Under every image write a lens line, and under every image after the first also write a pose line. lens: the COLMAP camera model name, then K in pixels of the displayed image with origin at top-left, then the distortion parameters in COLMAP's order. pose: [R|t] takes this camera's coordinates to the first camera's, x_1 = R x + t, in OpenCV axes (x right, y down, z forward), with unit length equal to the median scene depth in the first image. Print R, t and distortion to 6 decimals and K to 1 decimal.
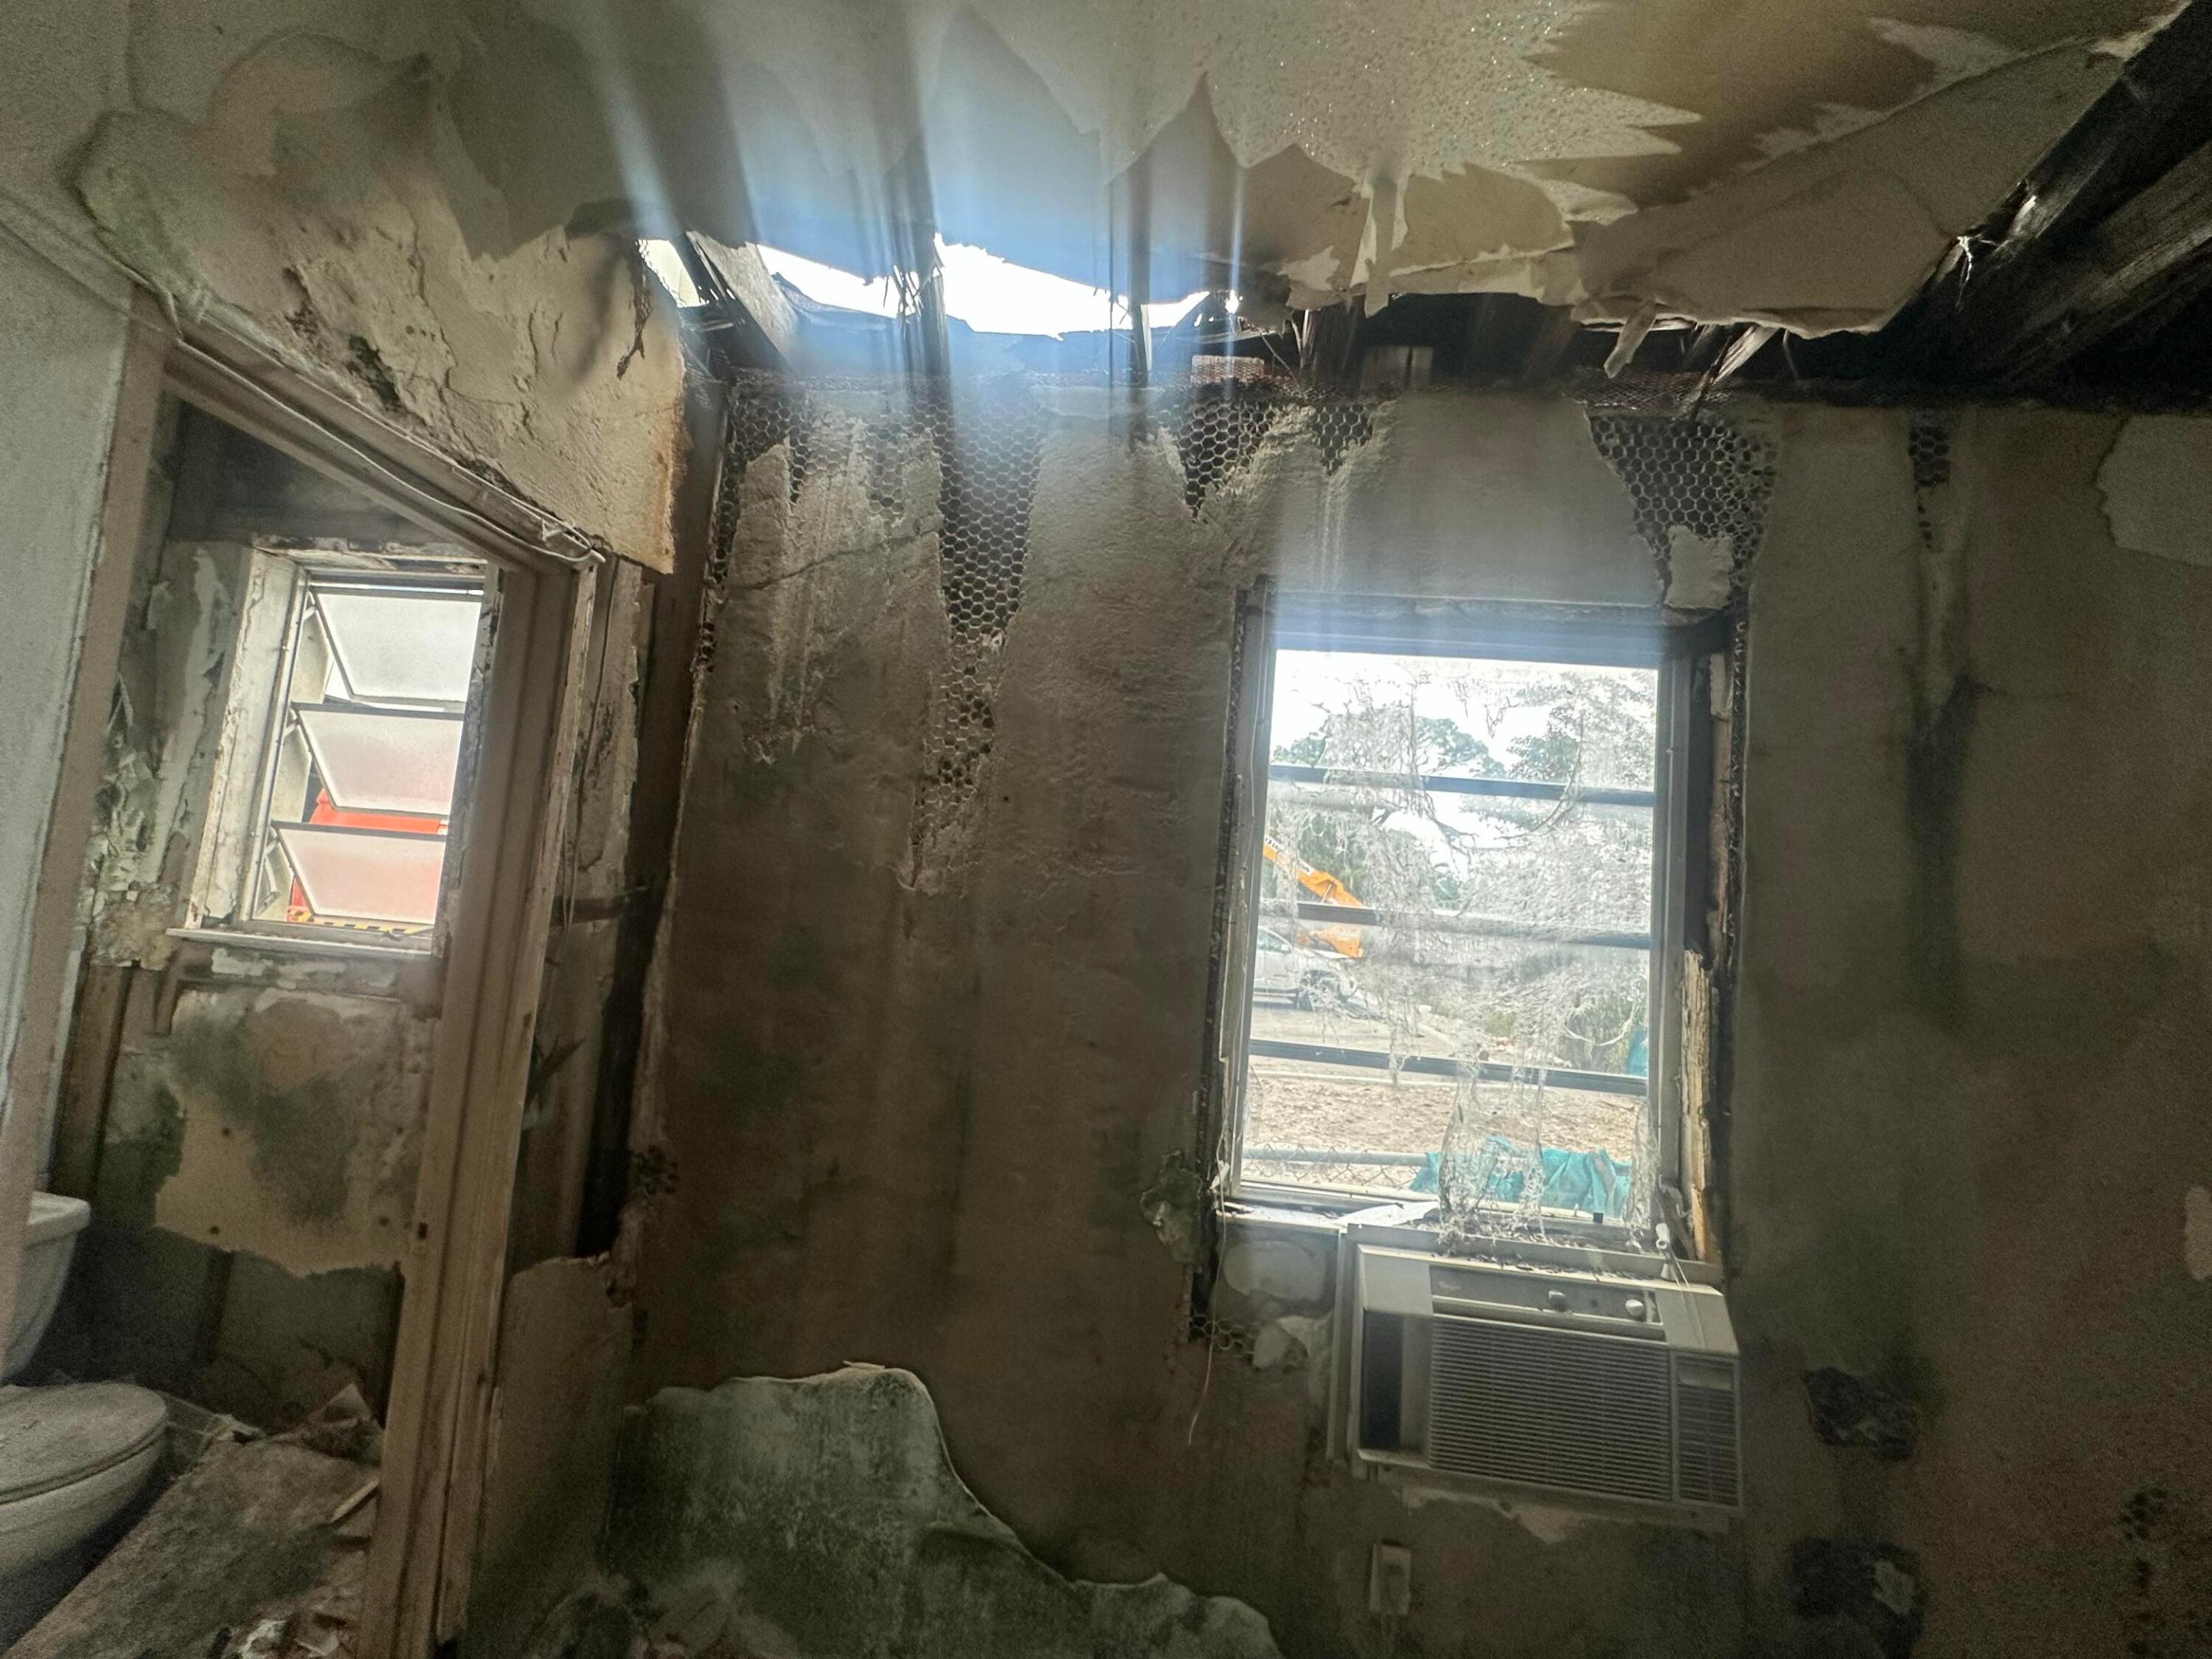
lens RADIAL K [[883.9, 0, 1102.6], [0, 883.9, 829.0], [0, 0, 1]] dist [-0.002317, 0.000657]
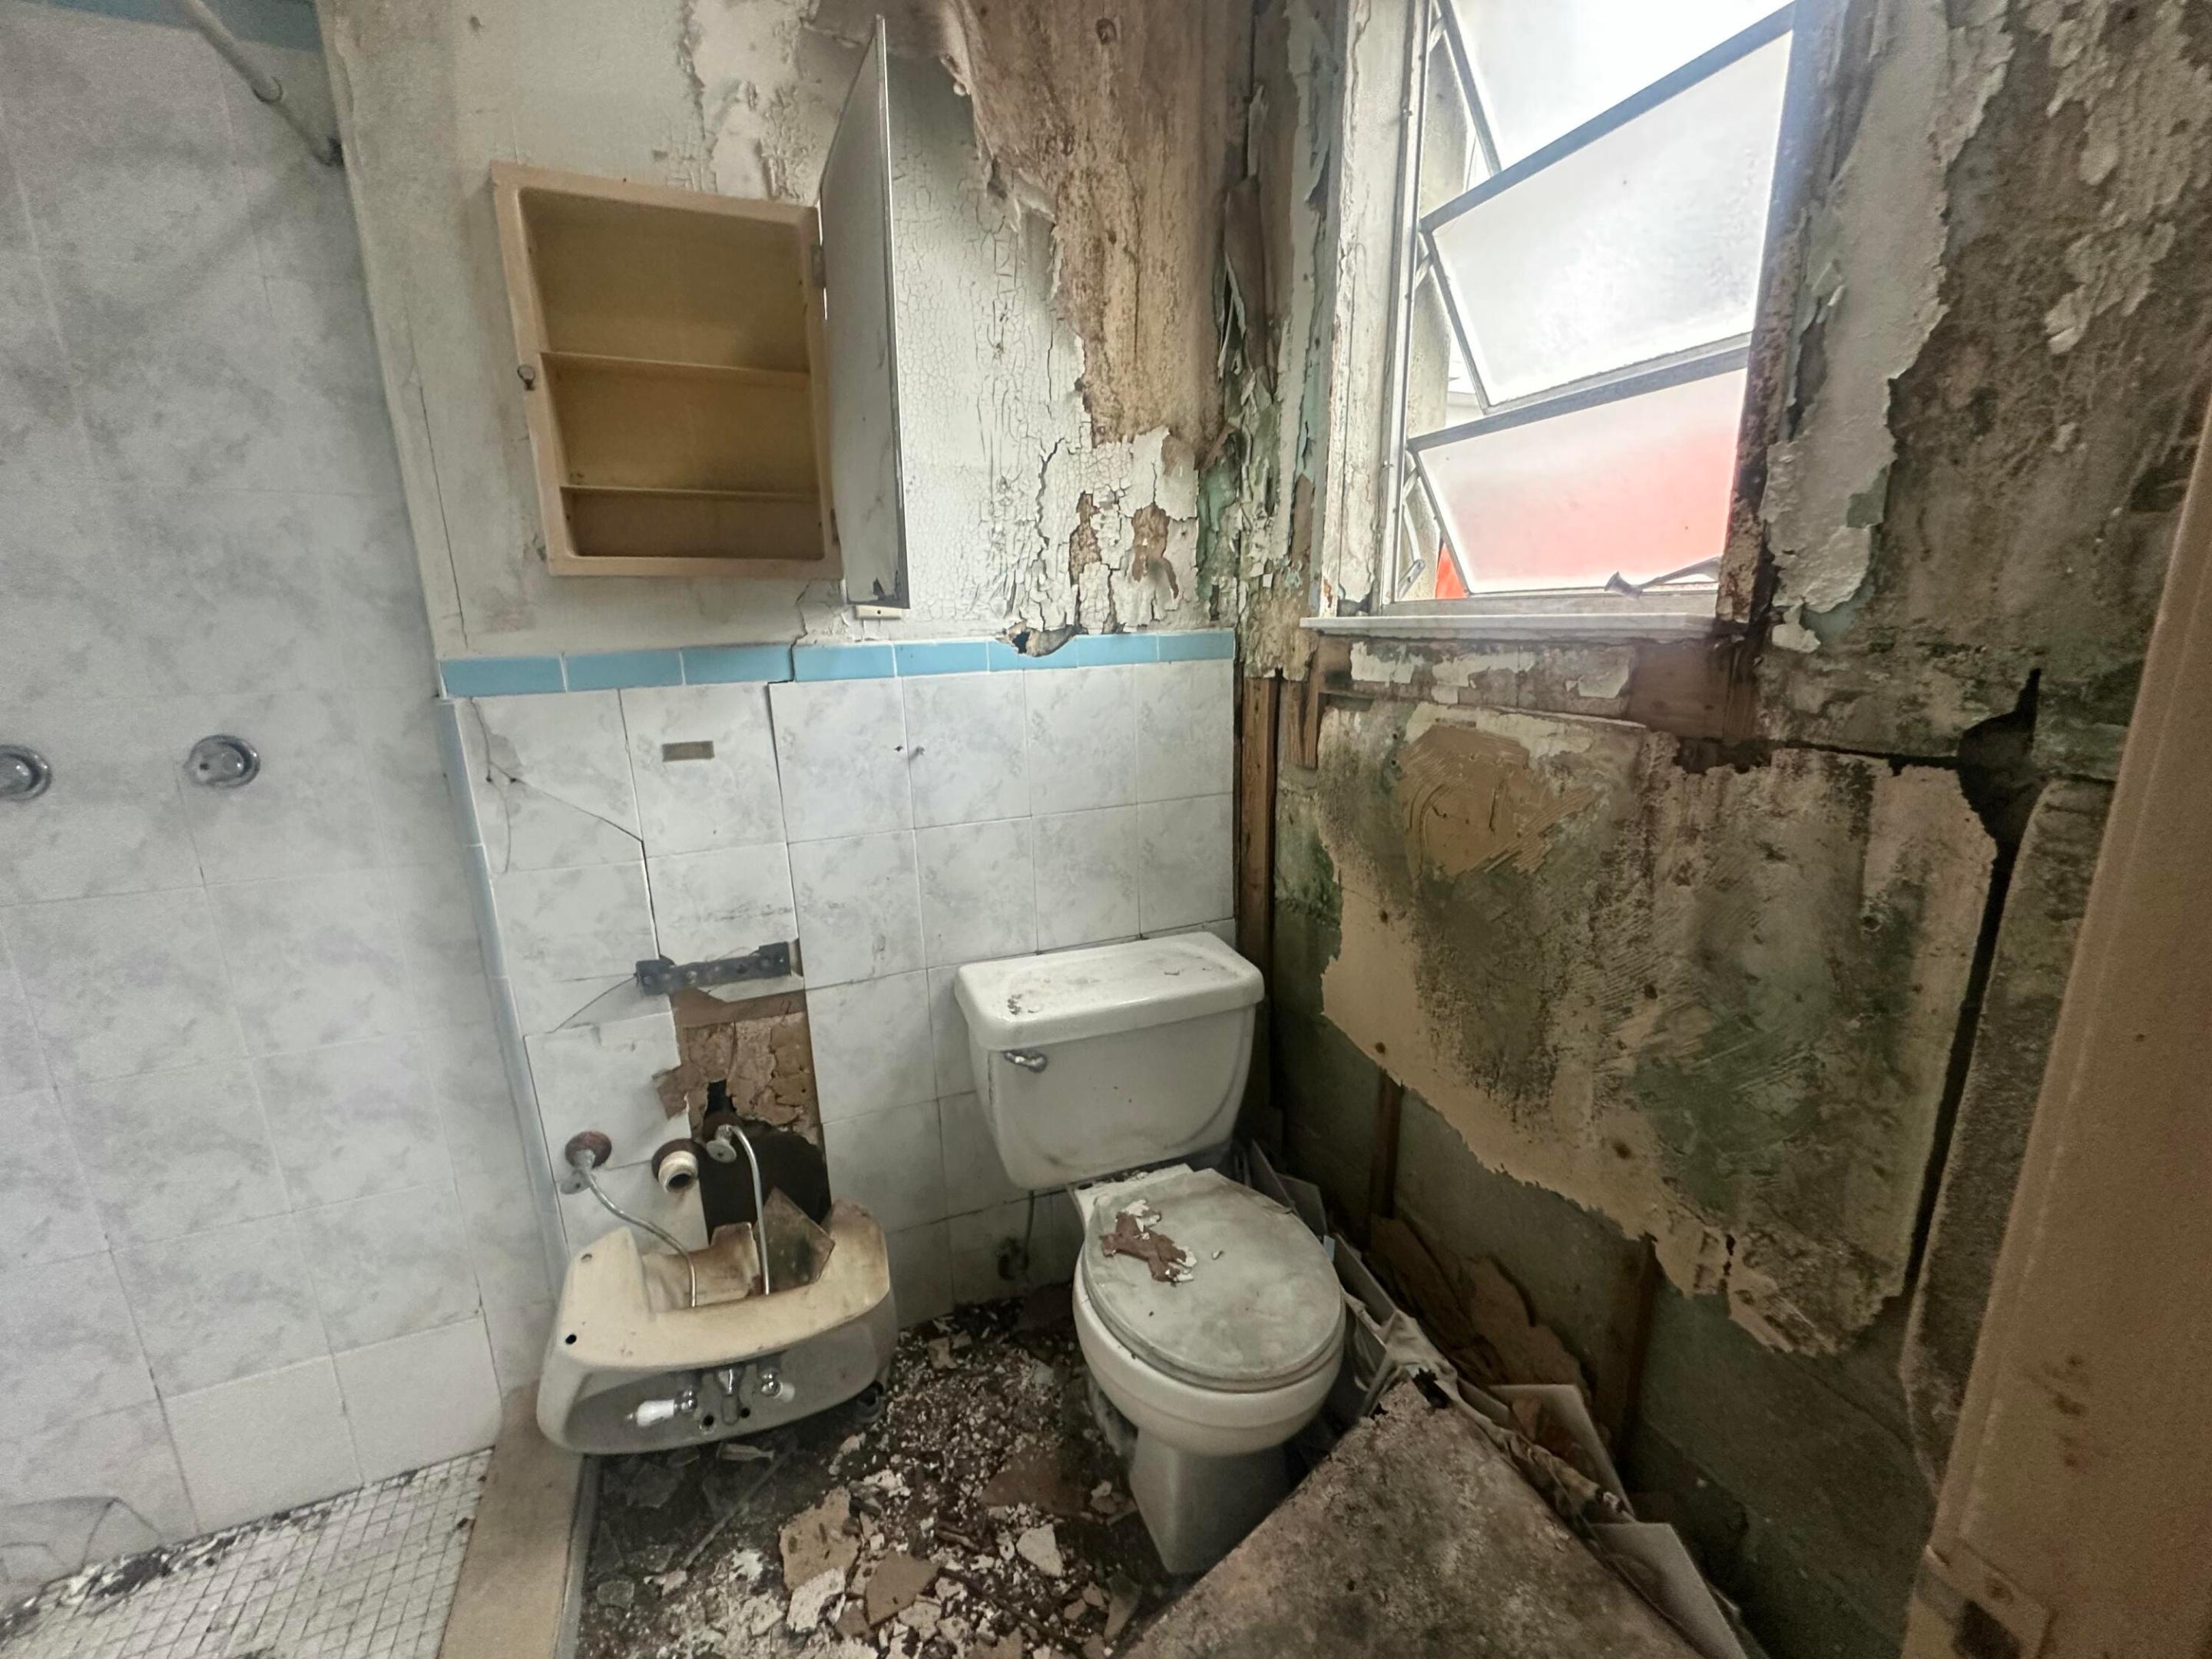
lens RADIAL K [[883.9, 0, 1102.6], [0, 883.9, 829.0], [0, 0, 1]] dist [-0.002317, 0.000657]
pose [[0.464250, 0.115372, -0.878158, -0.504614], [0.130219, 0.971814, 0.196519, 0.116719], [0.876079, -0.205587, 0.436142, 0.527243]]
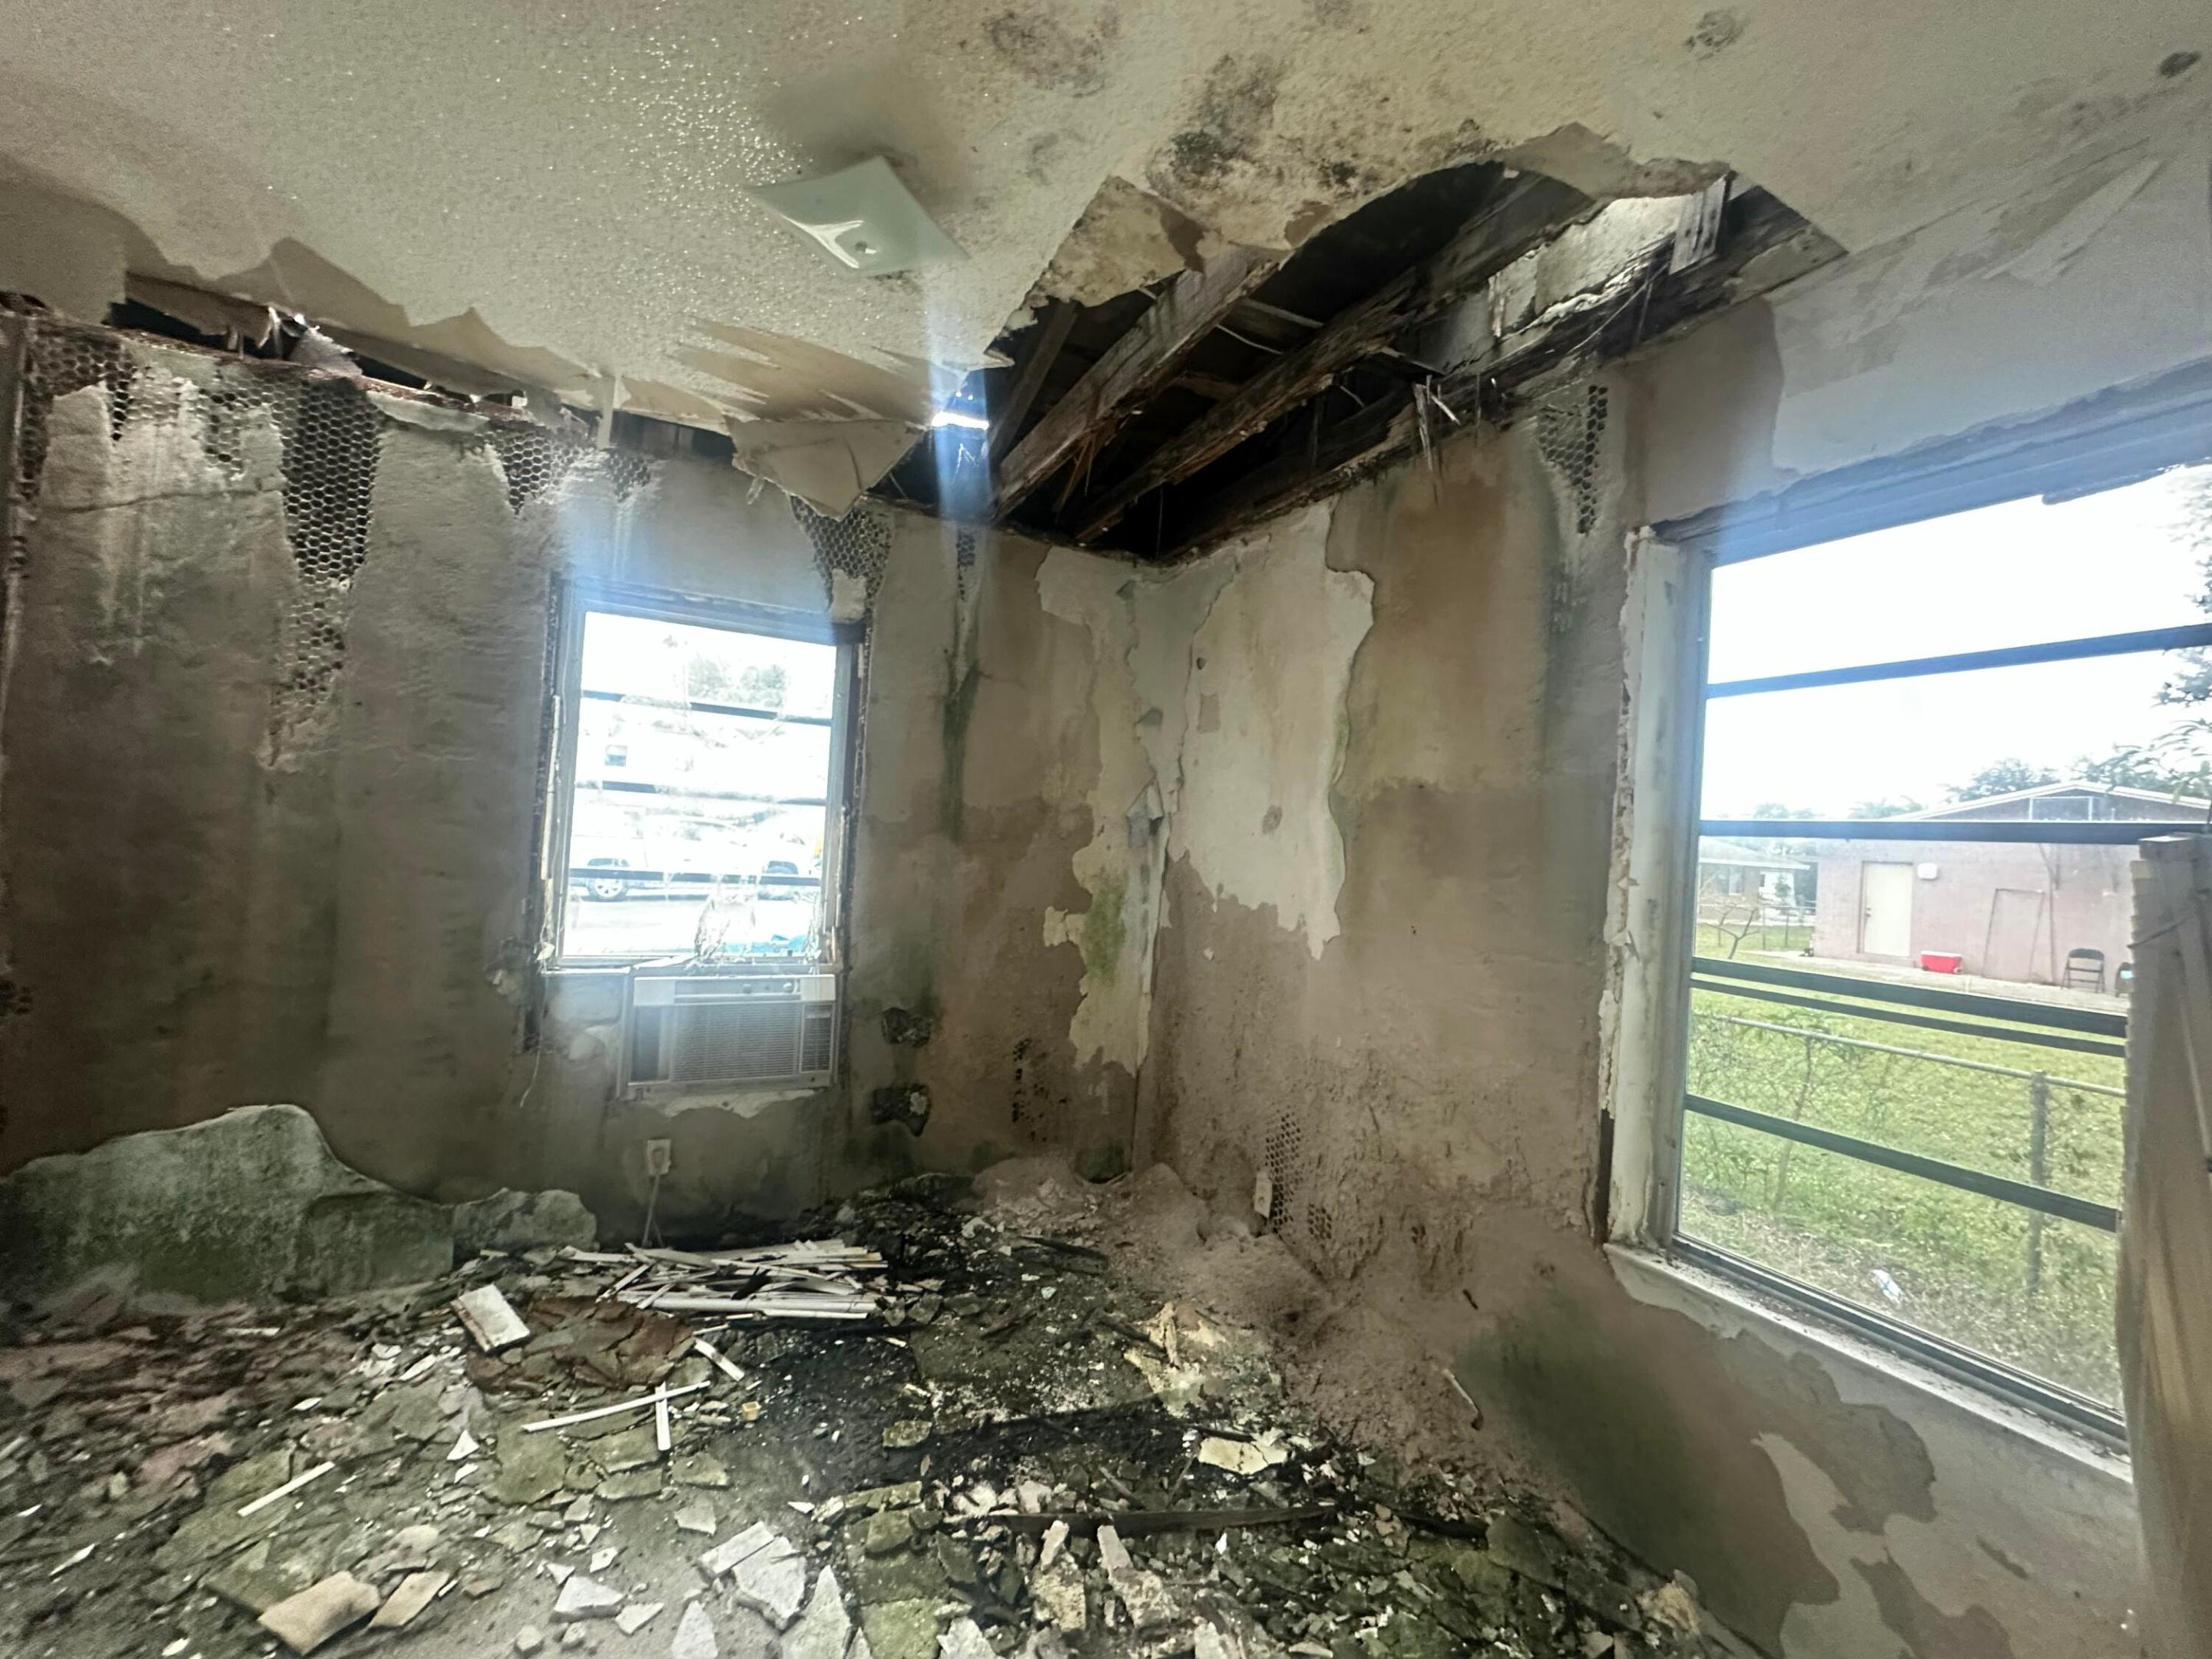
lens RADIAL K [[883.9, 0, 1102.6], [0, 883.9, 829.0], [0, 0, 1]] dist [-0.002317, 0.000657]
pose [[0.845338, -0.025093, 0.533642, 0.128688], [-0.037624, 0.993620, 0.106322, -0.028959], [-0.532905, -0.109956, 0.839001, -0.778548]]
